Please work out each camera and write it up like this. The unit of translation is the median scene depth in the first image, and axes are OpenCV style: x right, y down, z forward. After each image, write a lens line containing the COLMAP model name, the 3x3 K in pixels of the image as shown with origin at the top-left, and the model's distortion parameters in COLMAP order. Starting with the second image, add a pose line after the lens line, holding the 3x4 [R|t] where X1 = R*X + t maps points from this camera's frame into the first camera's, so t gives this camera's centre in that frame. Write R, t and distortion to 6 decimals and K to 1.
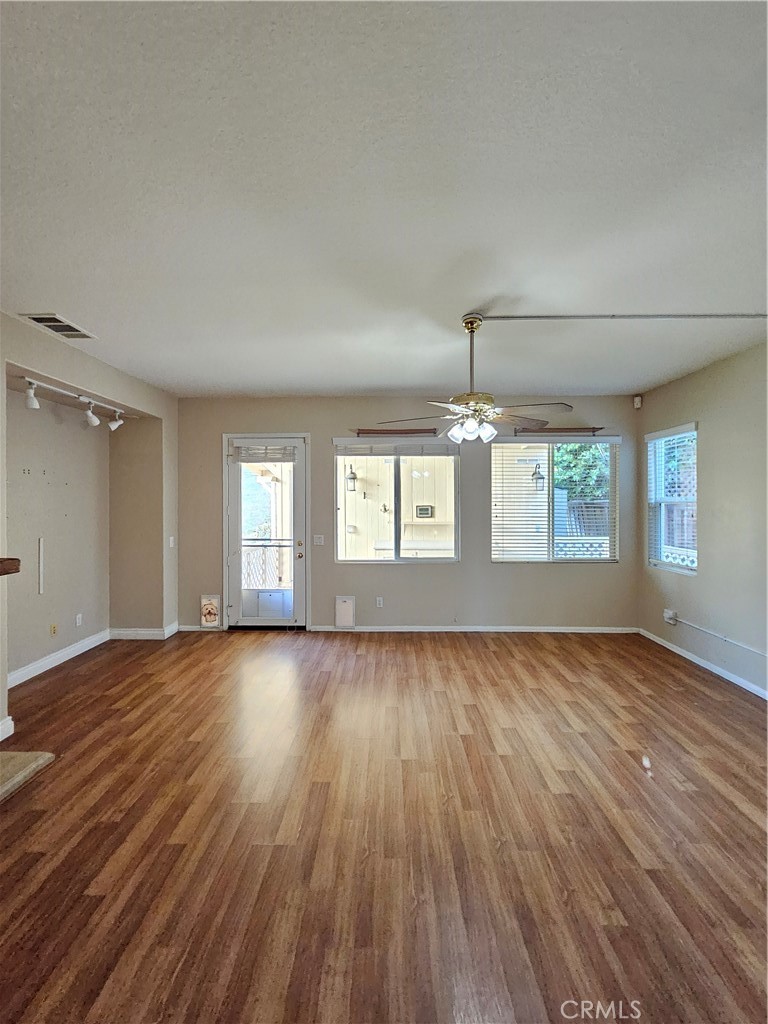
lens RADIAL K [[404.0, 0, 380.1], [0, 404.0, 502.1], [0, 0, 1]] dist [0.006544, -0.000342]
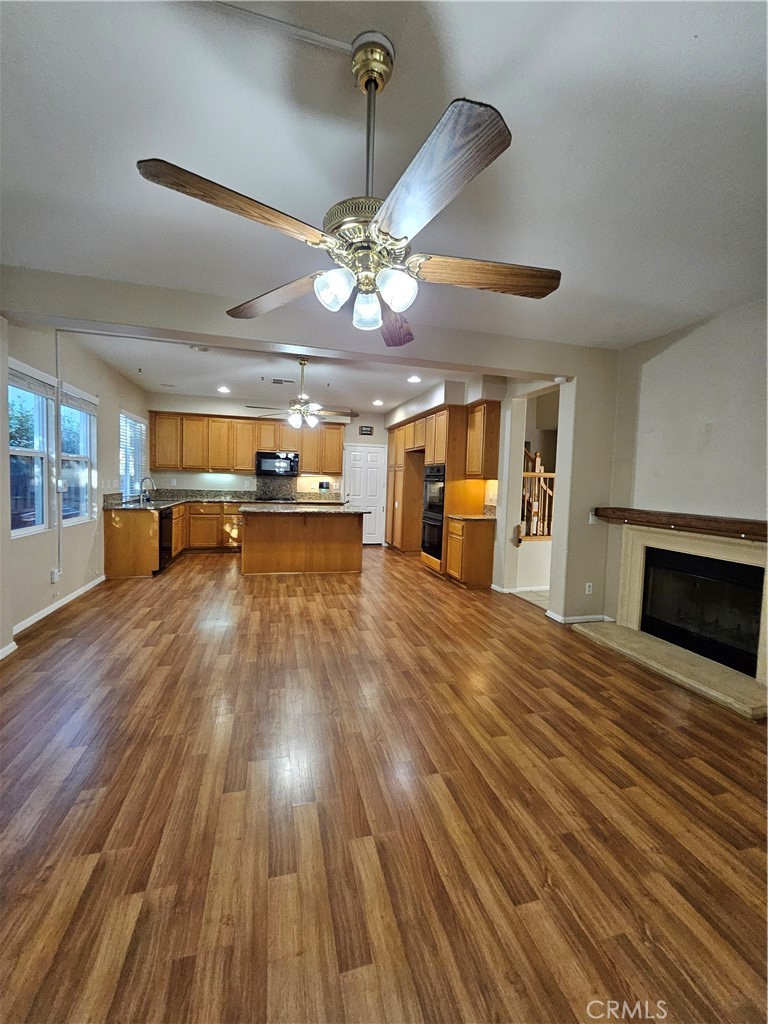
lens RADIAL K [[404.0, 0, 380.1], [0, 404.0, 502.1], [0, 0, 1]] dist [0.006544, -0.000342]
pose [[-0.960773, -0.016031, -0.276873, 0.202984], [-0.032068, 0.998053, 0.053492, 0.030443], [0.275476, 0.060272, -0.959417, 0.874255]]
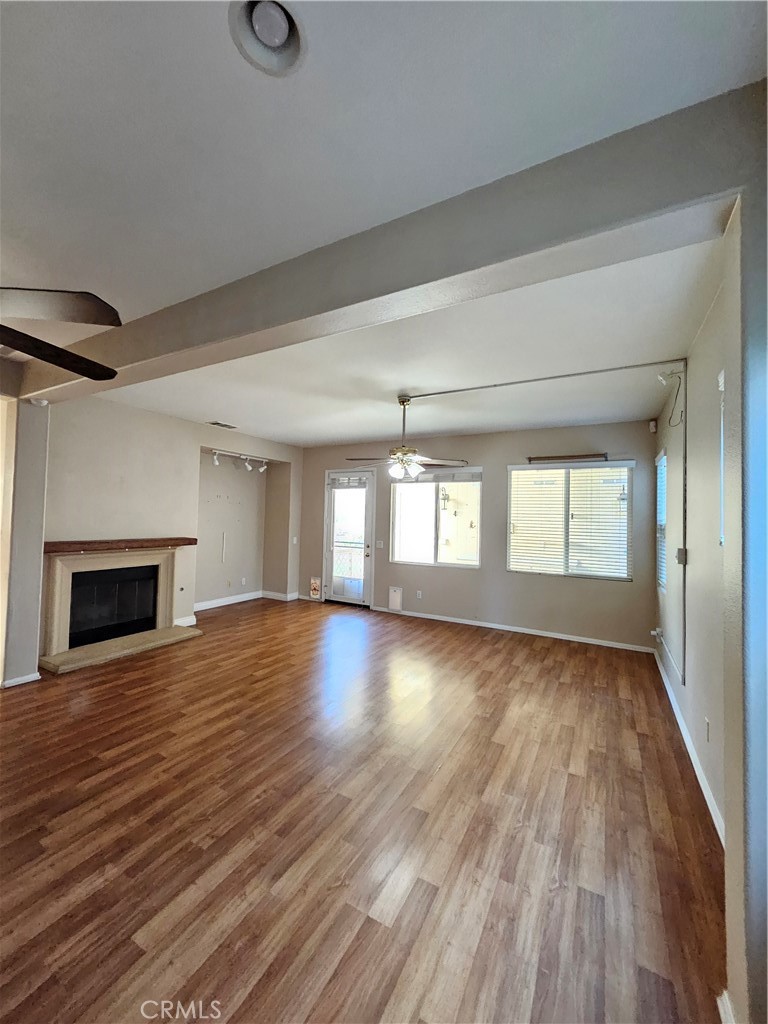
lens RADIAL K [[404.0, 0, 380.1], [0, 404.0, 502.1], [0, 0, 1]] dist [0.006544, -0.000342]
pose [[0.880255, 0.003716, -0.474487, 0.515087], [-0.025577, 0.998887, -0.039626, 0.004215], [0.473812, 0.047017, 0.879370, -0.226506]]
